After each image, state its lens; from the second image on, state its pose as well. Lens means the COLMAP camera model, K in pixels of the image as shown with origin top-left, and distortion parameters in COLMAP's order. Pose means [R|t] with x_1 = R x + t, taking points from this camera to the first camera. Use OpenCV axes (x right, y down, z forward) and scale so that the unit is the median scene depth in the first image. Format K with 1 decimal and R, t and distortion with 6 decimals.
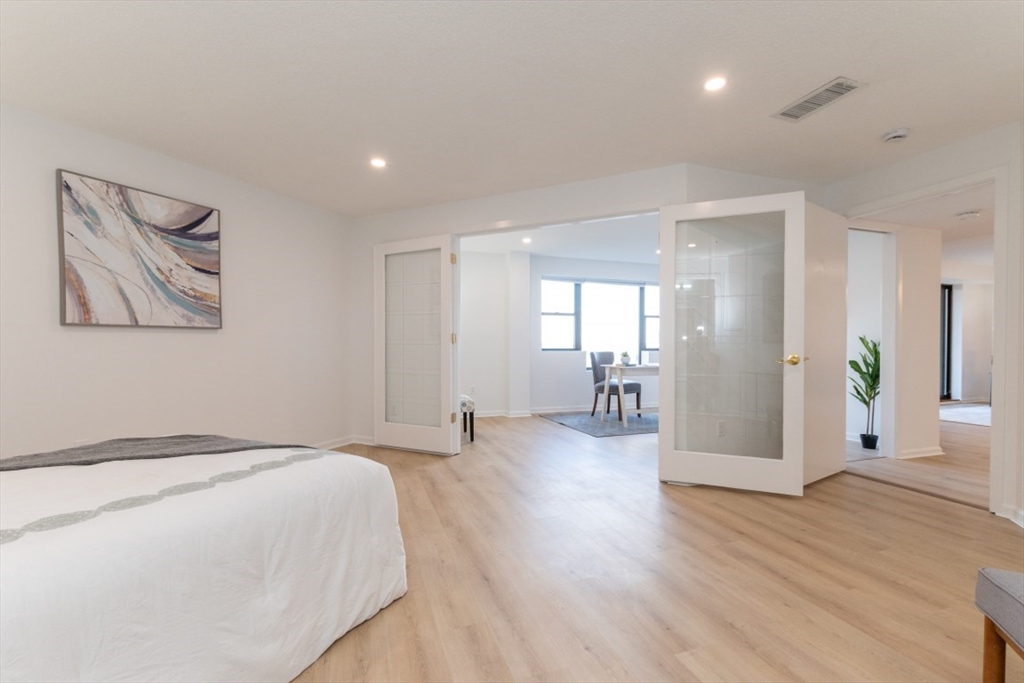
lens RADIAL K [[450.8, 0, 512.0], [0, 450.8, 341.5], [0, 0, 1]] dist [-0.000738, -0.000280]
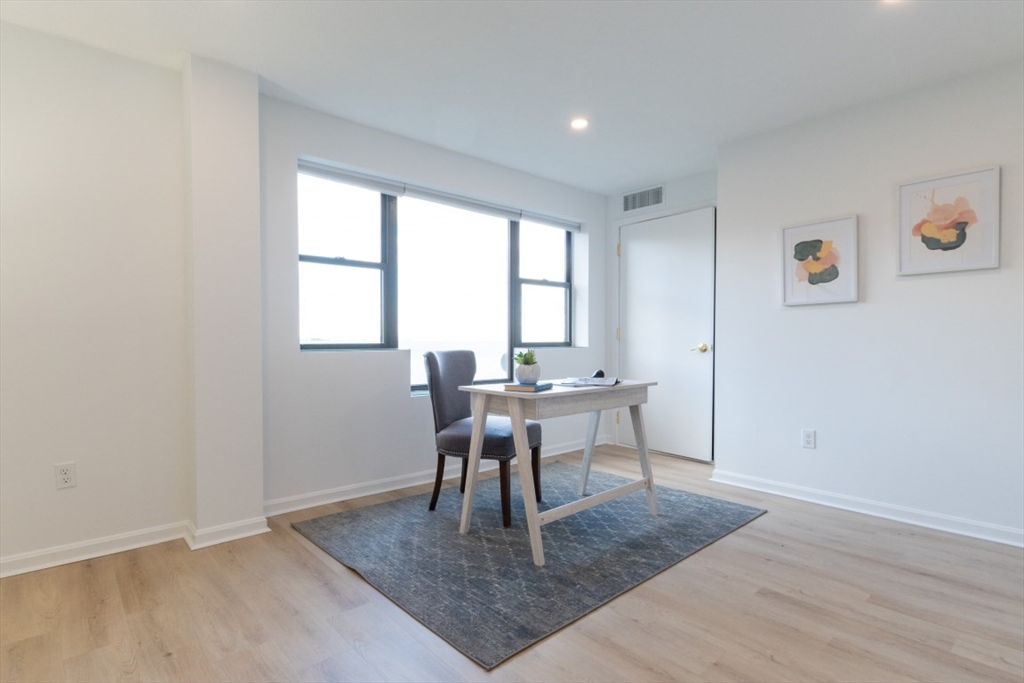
lens RADIAL K [[514.4, 0, 512.0], [0, 514.4, 341.5], [0, 0, 1]] dist [0.000496, 0.000058]
pose [[0.913602, -0.003568, 0.406593, 0.053270], [-0.002776, 0.999883, 0.015012, 0.006132], [-0.406599, -0.014844, 0.913486, 0.508607]]
